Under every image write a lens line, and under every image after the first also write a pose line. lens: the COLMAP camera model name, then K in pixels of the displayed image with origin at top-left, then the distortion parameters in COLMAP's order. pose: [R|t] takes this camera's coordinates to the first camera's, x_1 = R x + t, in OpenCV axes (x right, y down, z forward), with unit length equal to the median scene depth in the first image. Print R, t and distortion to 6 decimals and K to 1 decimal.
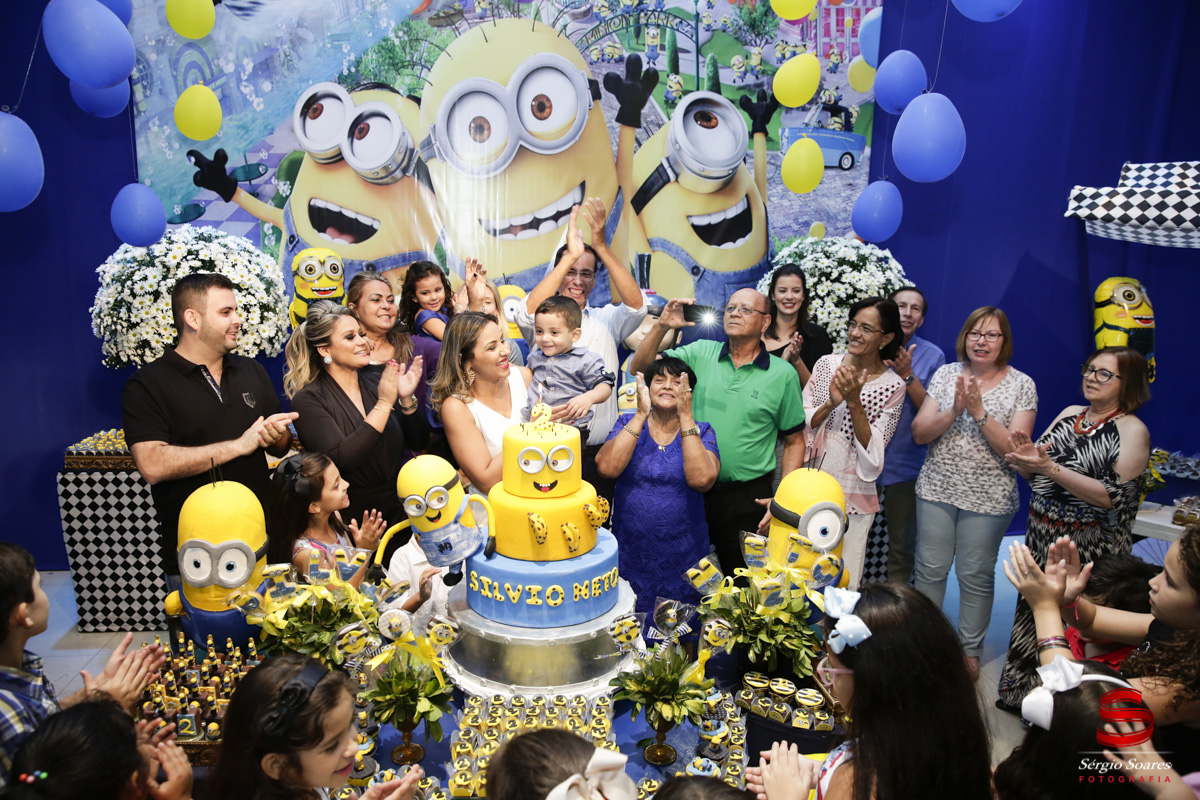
lens RADIAL K [[827.2, 0, 596.8], [0, 827.2, 405.4], [0, 0, 1]] dist [-0.102785, 0.078716]
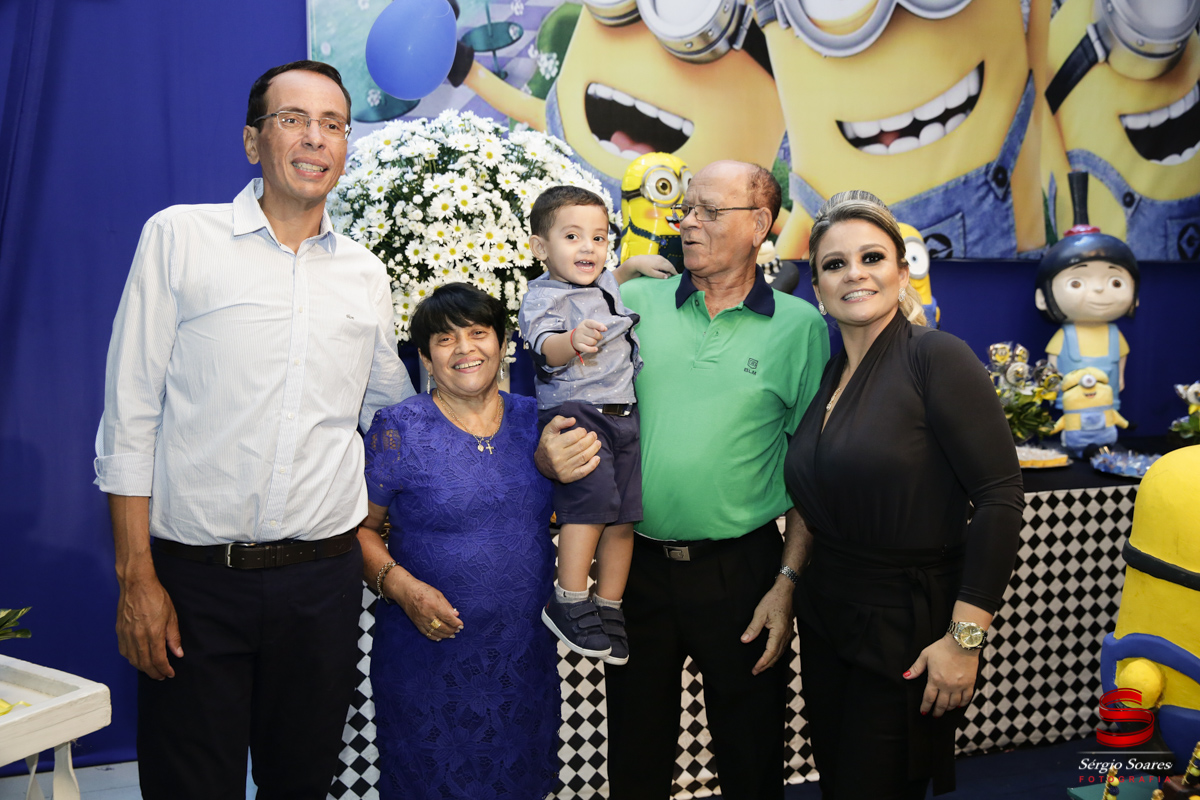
lens RADIAL K [[1153.6, 0, 587.6], [0, 1153.6, 391.8], [0, 0, 1]] dist [0.029724, 0.000000]
pose [[0.989765, -0.046133, 0.135045, -0.503174], [0.057944, 0.994705, -0.084879, 0.047682], [-0.130415, 0.091835, 0.987197, 0.184967]]
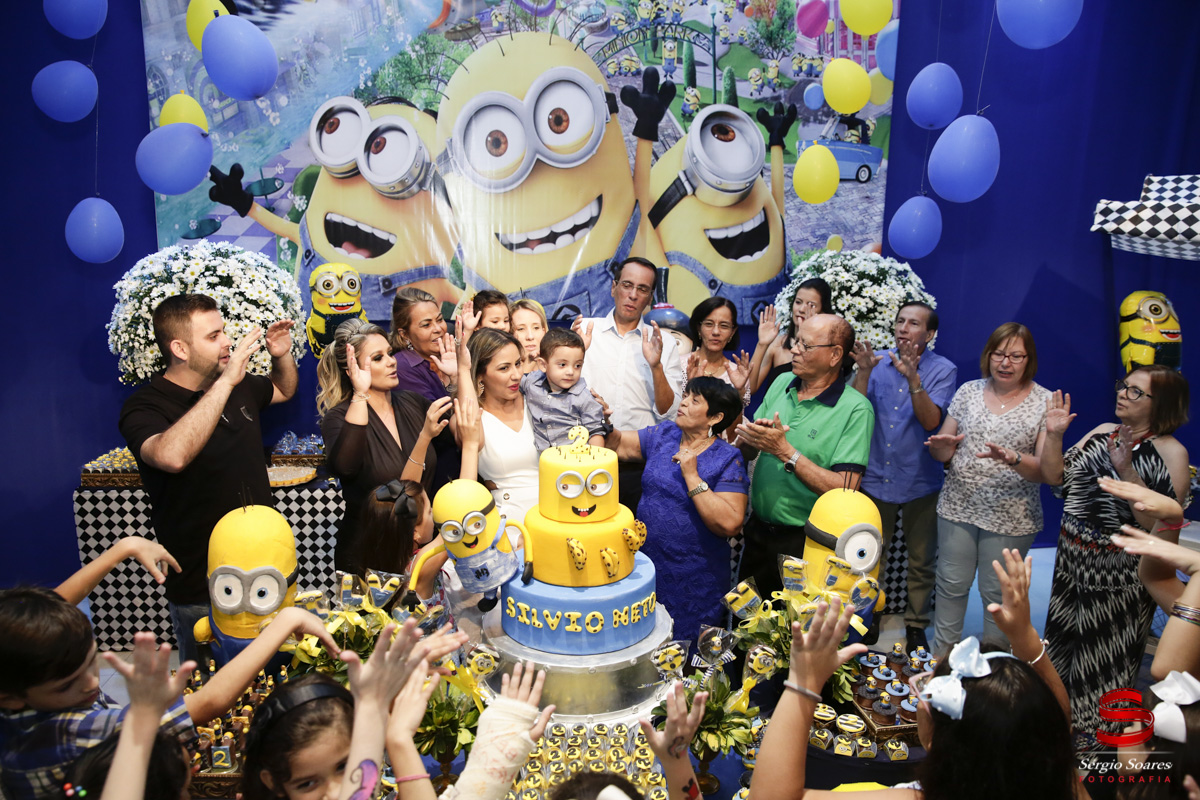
lens RADIAL K [[827.2, 0, 596.8], [0, 827.2, 406.0], [0, 0, 1]] dist [-0.102785, 0.078716]
pose [[0.999995, -0.002906, -0.001114, -0.022552], [0.002895, 0.999952, -0.009321, -0.008791], [0.001141, 0.009318, 0.999956, 0.007437]]
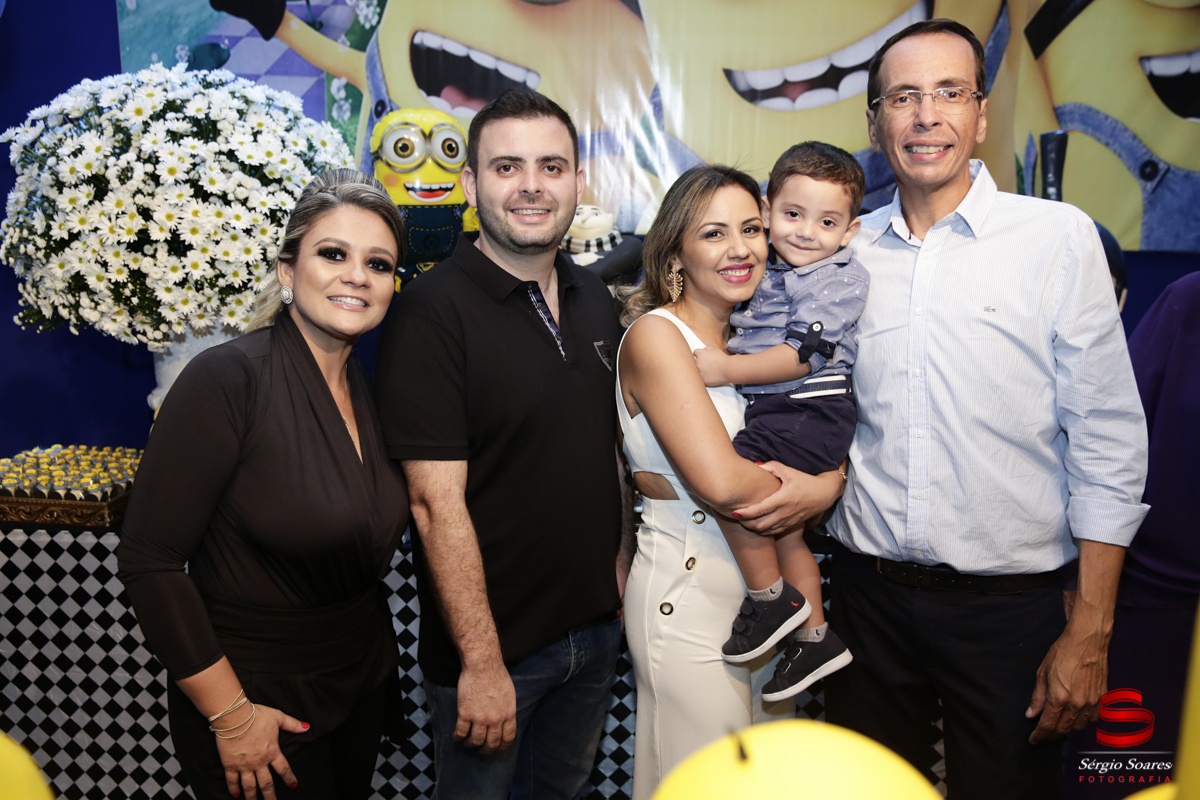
lens RADIAL K [[978.9, 0, 584.1], [0, 978.9, 412.2], [0, 0, 1]] dist [-0.046672, 0.062883]
pose [[0.980535, 0.032988, -0.193551, -0.113090], [-0.033985, 0.999421, -0.001833, -0.004201], [0.193379, 0.008375, 0.981088, 0.408897]]
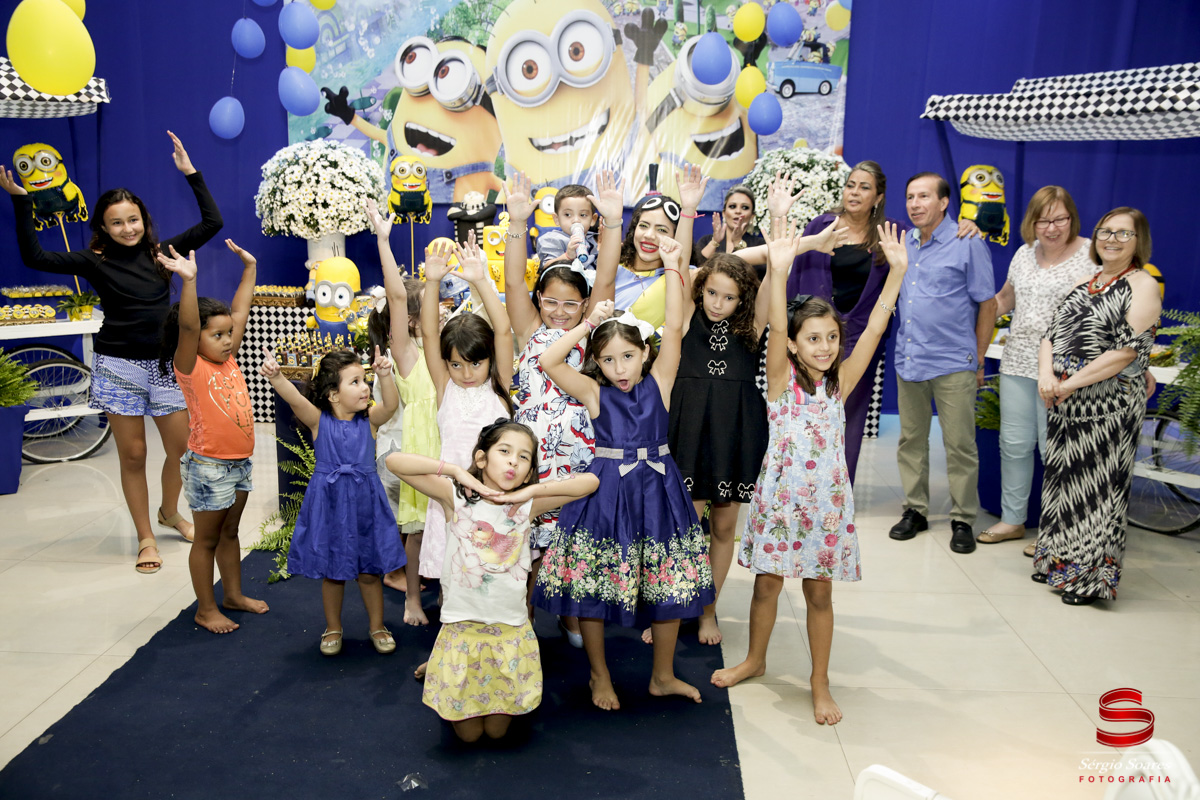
lens RADIAL K [[978.9, 0, 593.3], [0, 978.9, 404.7], [0, 0, 1]] dist [-0.046672, 0.062883]
pose [[0.983959, 0.034639, -0.174998, 0.272748], [-0.034881, 0.999390, 0.001690, 0.215845], [0.174949, 0.004441, 0.984567, -0.581064]]
